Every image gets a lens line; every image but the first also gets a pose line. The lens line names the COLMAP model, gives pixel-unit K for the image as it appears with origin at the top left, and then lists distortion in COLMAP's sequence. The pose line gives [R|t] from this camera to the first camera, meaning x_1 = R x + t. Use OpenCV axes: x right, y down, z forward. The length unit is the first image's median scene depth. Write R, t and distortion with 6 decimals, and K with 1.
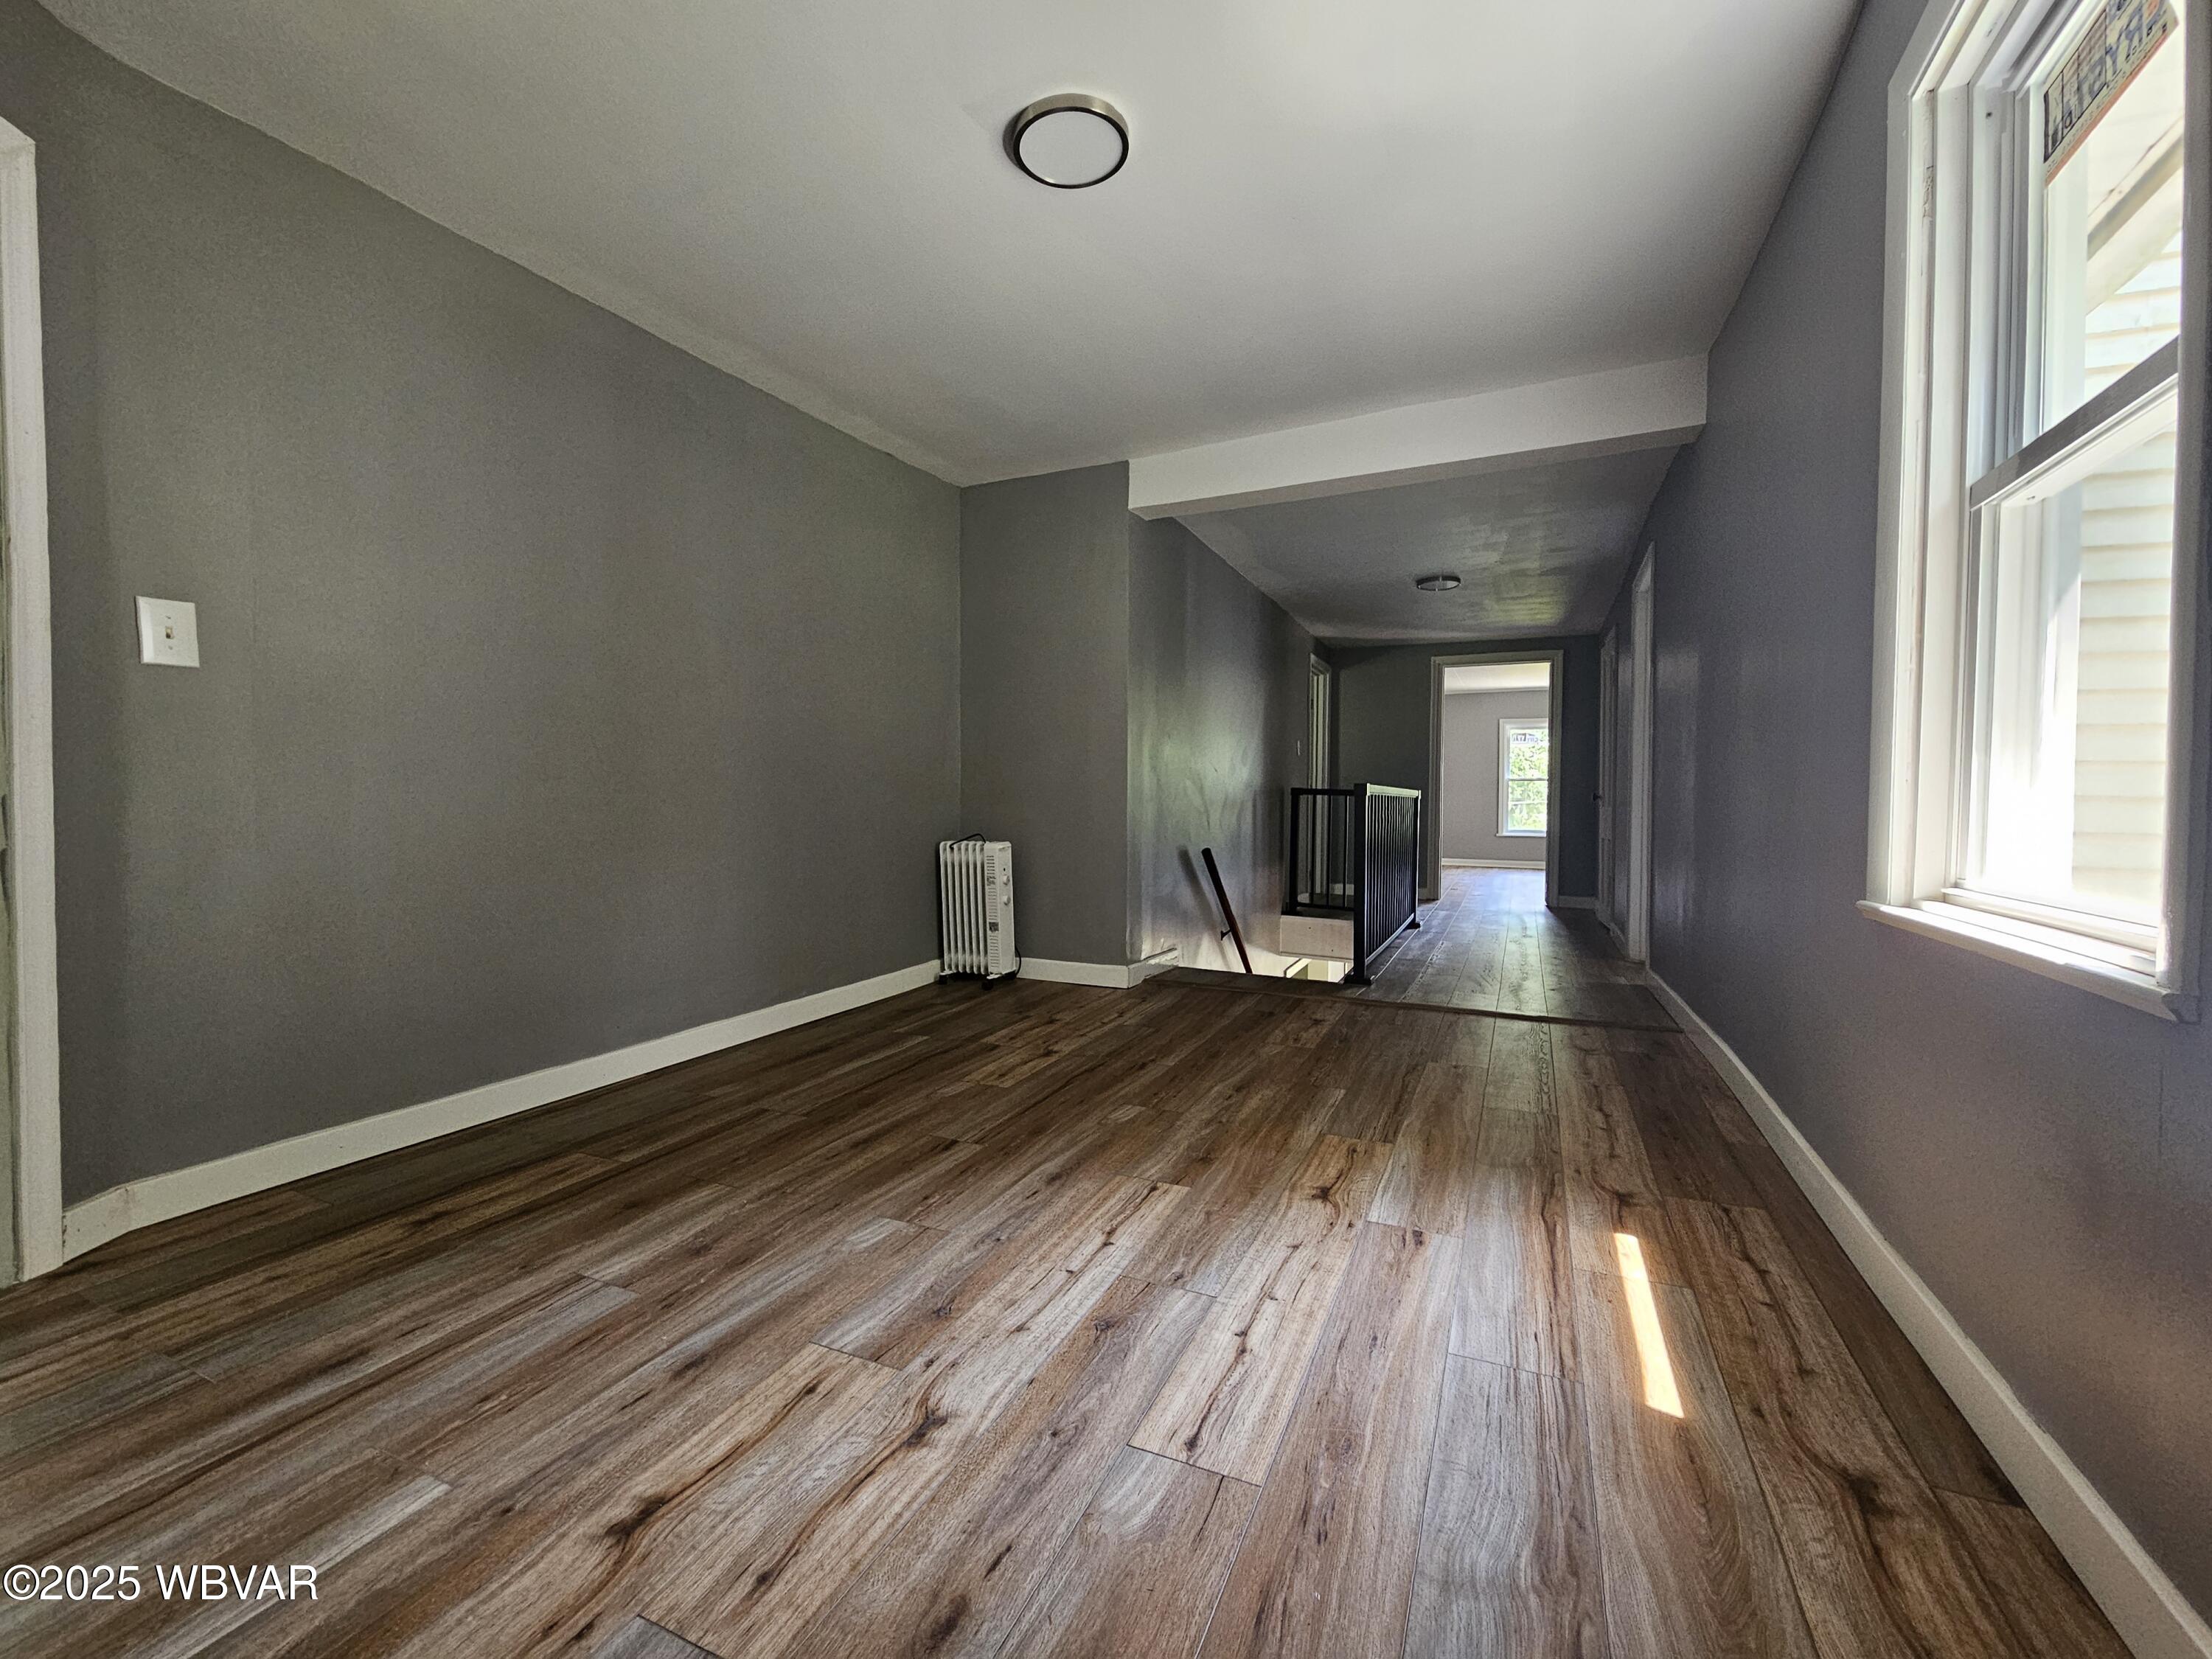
lens RADIAL K [[908.9, 0, 1088.4], [0, 908.9, 830.4], [0, 0, 1]] dist [0.001472, 0.000177]
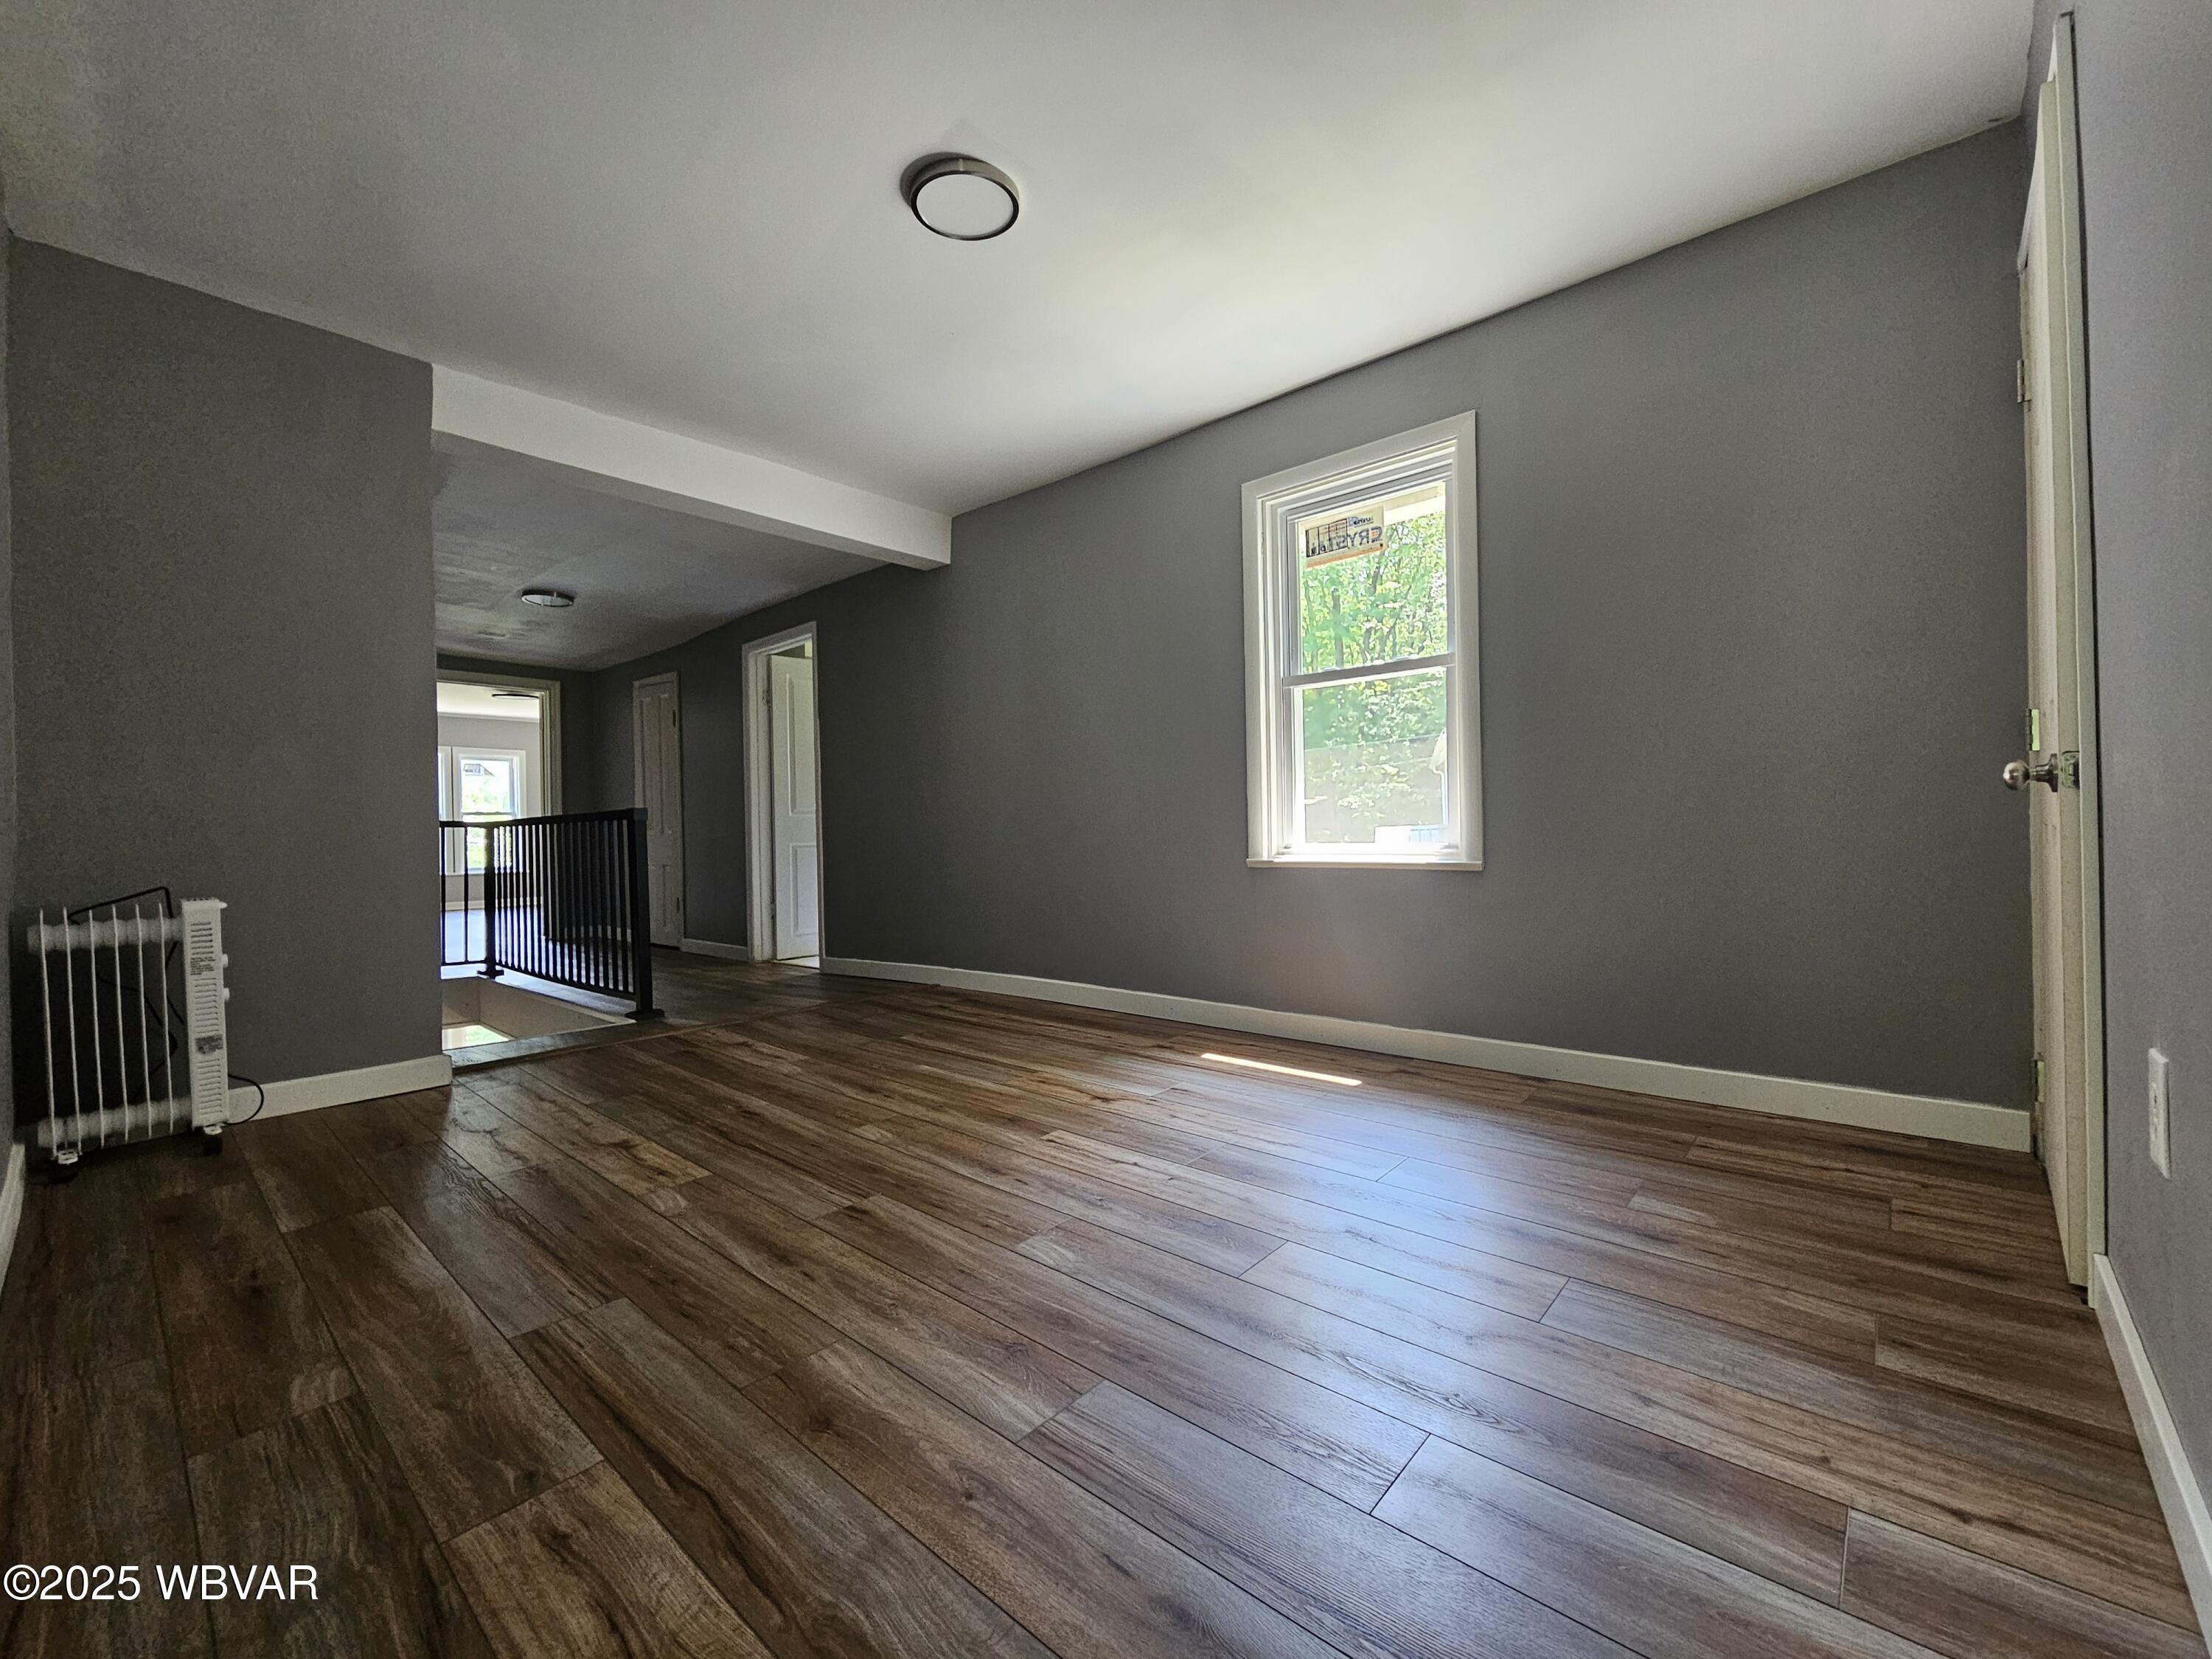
lens RADIAL K [[908.9, 0, 1089.0], [0, 908.9, 837.2], [0, 0, 1]] dist [0.001472, 0.000177]
pose [[0.282308, -0.012094, 0.959247, -0.928966], [0.048449, 0.998824, -0.001666, 0.004112], [-0.958100, 0.046945, 0.282562, 0.535077]]
